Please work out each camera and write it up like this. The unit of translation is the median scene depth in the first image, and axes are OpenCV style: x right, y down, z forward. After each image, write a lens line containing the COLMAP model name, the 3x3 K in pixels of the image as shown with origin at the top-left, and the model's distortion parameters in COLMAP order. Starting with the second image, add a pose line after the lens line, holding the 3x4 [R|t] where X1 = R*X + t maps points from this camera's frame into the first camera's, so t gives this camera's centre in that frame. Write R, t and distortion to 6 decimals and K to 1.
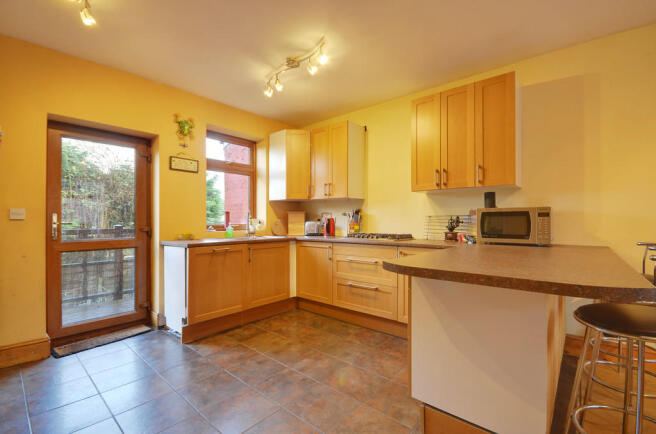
lens RADIAL K [[290.6, 0, 328.1], [0, 290.6, 220.9], [0, 0, 1]] dist [0.003404, 0.000346]
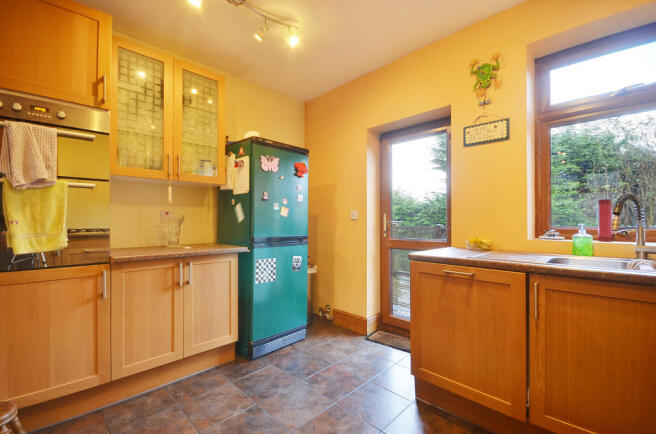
lens RADIAL K [[290.6, 0, 328.5], [0, 290.6, 218.8], [0, 0, 1]] dist [0.003404, 0.000346]
pose [[-0.054873, -0.000207, -0.998493, 0.174754], [0.007090, 0.999975, -0.000597, -0.004957], [0.998468, -0.007112, -0.054870, 0.711310]]
